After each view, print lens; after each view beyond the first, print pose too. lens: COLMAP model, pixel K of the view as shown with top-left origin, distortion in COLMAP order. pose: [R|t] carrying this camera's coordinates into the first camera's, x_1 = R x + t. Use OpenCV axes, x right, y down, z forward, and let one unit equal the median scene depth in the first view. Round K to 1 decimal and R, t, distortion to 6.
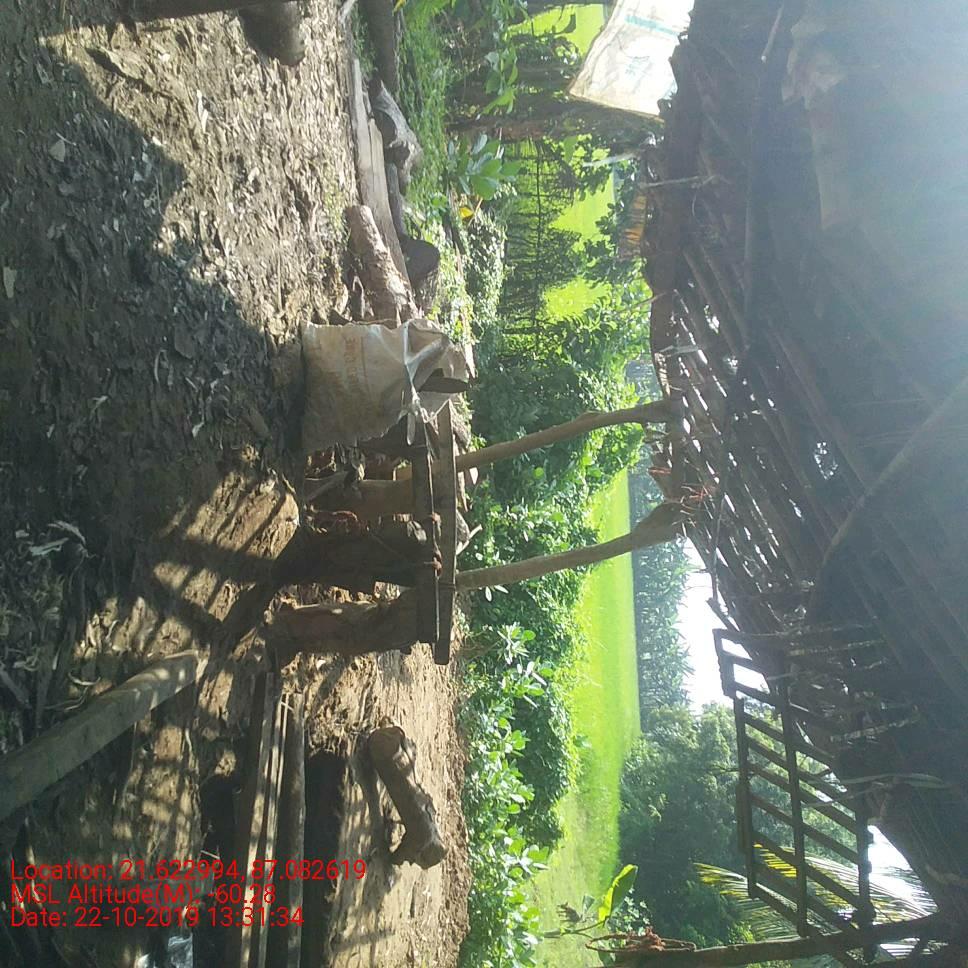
lens RADIAL K [[1148.9, 0, 484.9], [0, 1148.9, 516.2], [0, 0, 1]] dist [0.158158, -0.412840]
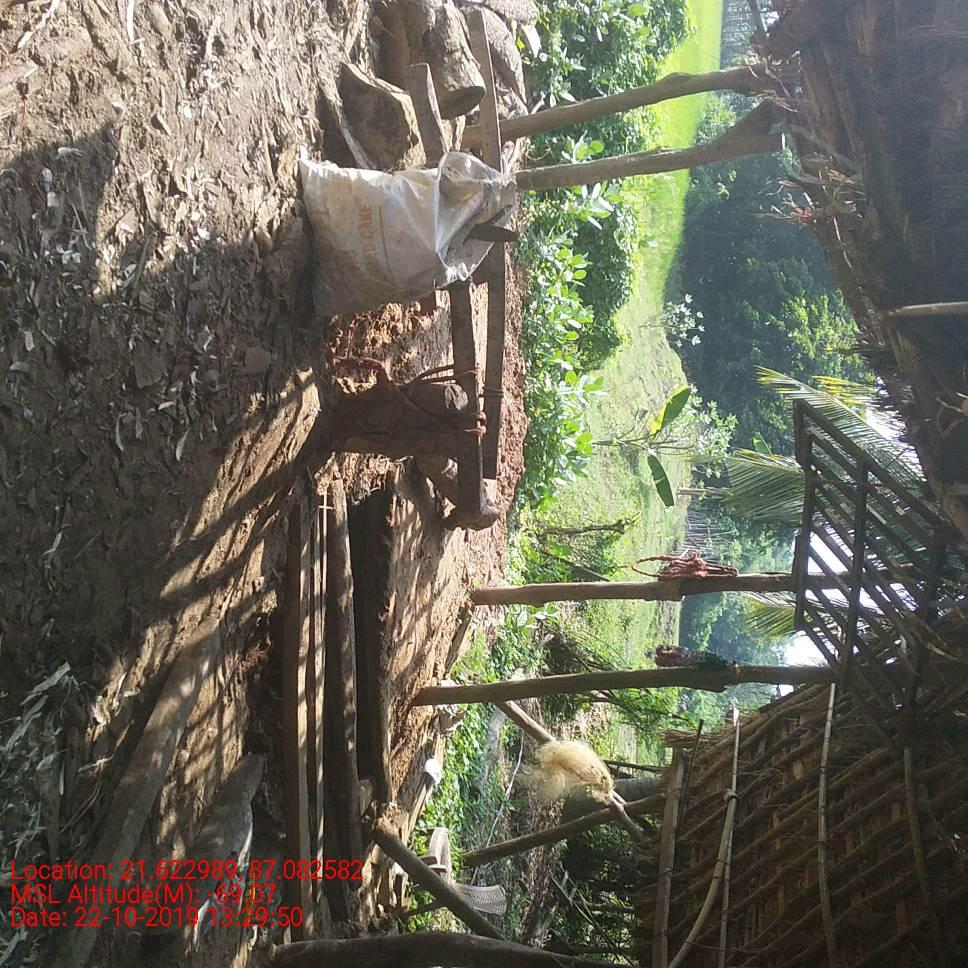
lens RADIAL K [[1148.9, 0, 484.9], [0, 1148.9, 516.2], [0, 0, 1]] dist [0.158158, -0.412840]
pose [[0.998543, 0.024048, -0.048300, 0.002186], [0.004719, 0.852831, 0.522166, -0.144506], [0.053748, -0.521634, 0.851475, 0.089492]]
